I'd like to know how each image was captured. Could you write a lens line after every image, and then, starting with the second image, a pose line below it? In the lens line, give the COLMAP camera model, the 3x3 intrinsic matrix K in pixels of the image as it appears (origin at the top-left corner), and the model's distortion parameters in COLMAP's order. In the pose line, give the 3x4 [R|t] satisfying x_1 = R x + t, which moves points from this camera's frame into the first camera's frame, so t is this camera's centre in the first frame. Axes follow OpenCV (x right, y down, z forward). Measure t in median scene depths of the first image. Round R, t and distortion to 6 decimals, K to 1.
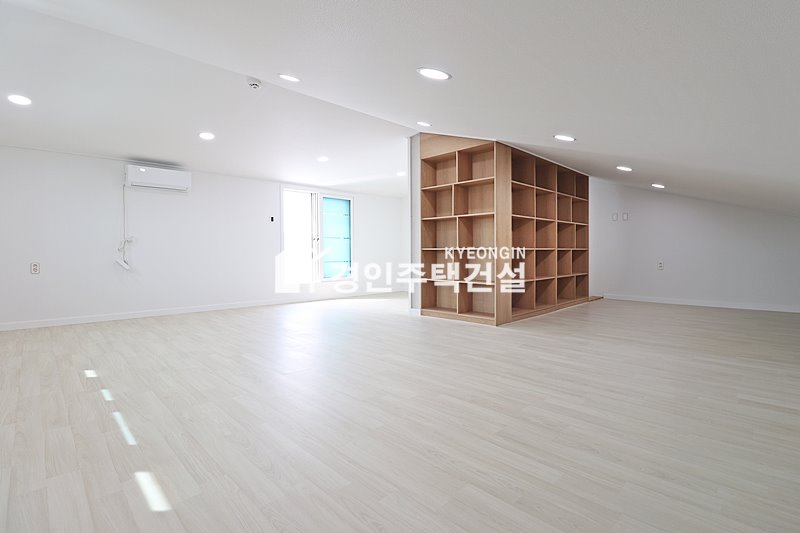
lens RADIAL K [[366.7, 0, 397.2], [0, 366.7, 260.3], [0, 0, 1]] dist [-0.001205, -0.012621]
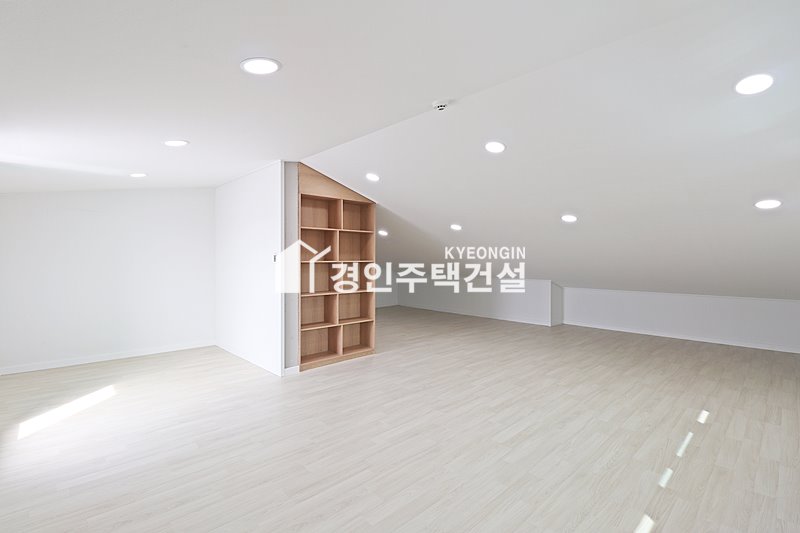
lens RADIAL K [[366.7, 0, 397.2], [0, 366.7, 260.3], [0, 0, 1]] dist [-0.001205, -0.012621]
pose [[0.041012, -0.001770, 0.999157, -0.881097], [0.023654, 0.999720, 0.000801, -0.122032], [-0.998879, 0.023601, 0.041042, 0.811397]]
